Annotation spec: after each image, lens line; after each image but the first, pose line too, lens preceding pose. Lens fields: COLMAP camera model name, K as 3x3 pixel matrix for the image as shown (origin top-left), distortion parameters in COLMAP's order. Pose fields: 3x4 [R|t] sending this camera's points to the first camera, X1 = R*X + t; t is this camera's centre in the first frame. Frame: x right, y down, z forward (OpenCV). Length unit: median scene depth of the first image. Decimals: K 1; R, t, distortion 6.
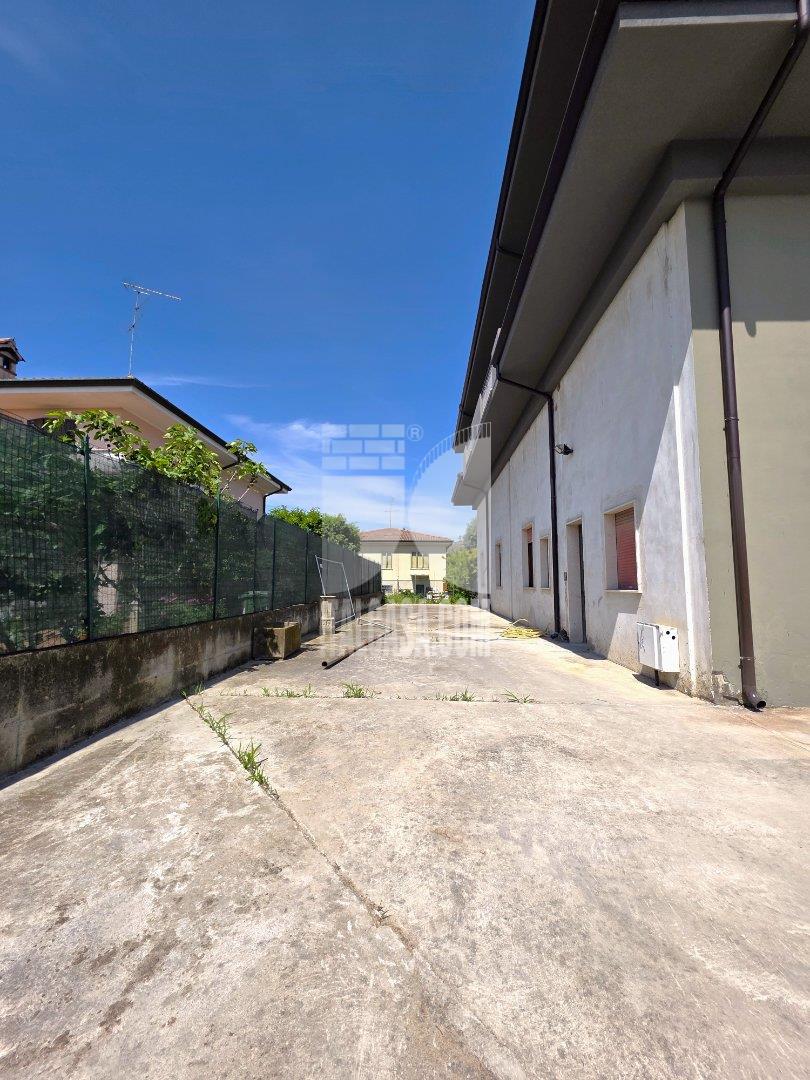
lens RADIAL K [[427.4, 0, 411.8], [0, 427.4, 544.8], [0, 0, 1]] dist [-0.000580, -0.000549]
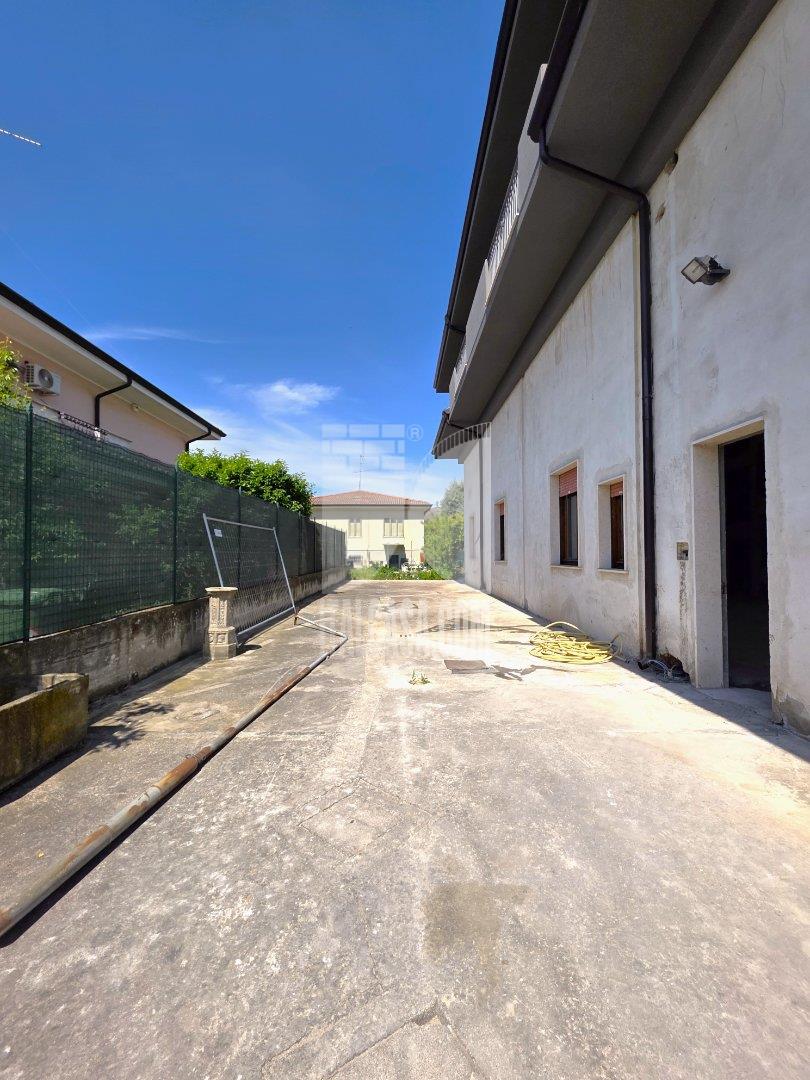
lens RADIAL K [[427.4, 0, 411.8], [0, 427.4, 544.8], [0, 0, 1]] dist [-0.000580, -0.000549]
pose [[0.998234, -0.006311, 0.059076, 0.020796], [0.001921, 0.997252, 0.074063, 0.035920], [-0.059381, -0.073819, 0.995502, 0.648051]]
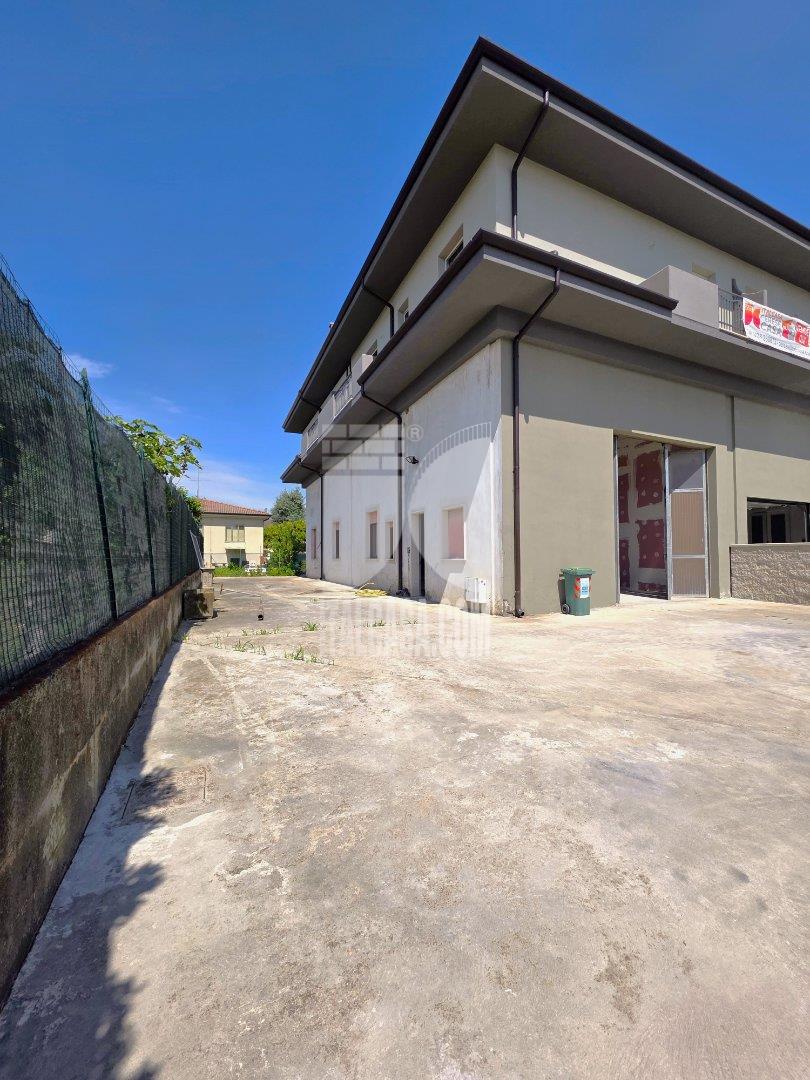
lens RADIAL K [[427.4, 0, 411.8], [0, 427.4, 544.8], [0, 0, 1]] dist [-0.000580, -0.000549]
pose [[0.892834, 0.007745, 0.450320, -0.321105], [-0.035409, 0.997964, 0.053039, -0.022939], [-0.448993, -0.063301, 0.891290, -0.310709]]
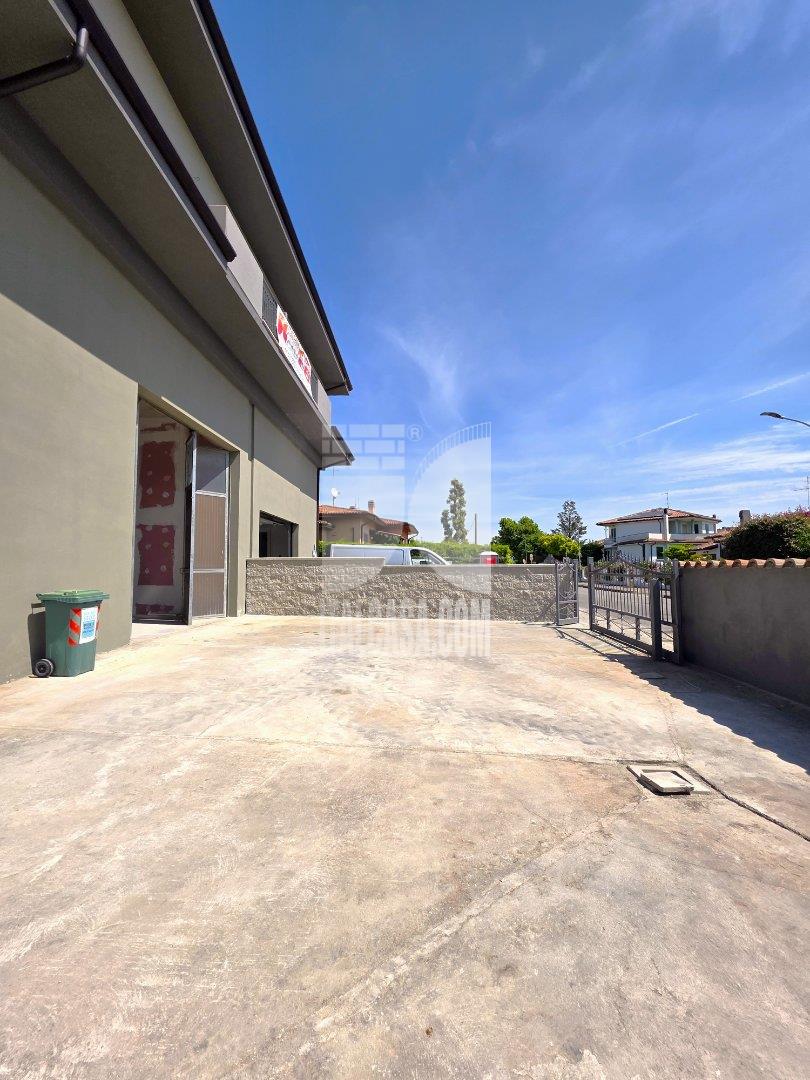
lens RADIAL K [[427.4, 0, 411.8], [0, 427.4, 544.8], [0, 0, 1]] dist [-0.000580, -0.000549]
pose [[-0.023399, 0.055417, 0.998189, -0.059874], [-0.084771, 0.994756, -0.057213, 0.009984], [-0.996126, -0.085956, -0.018579, 0.031374]]
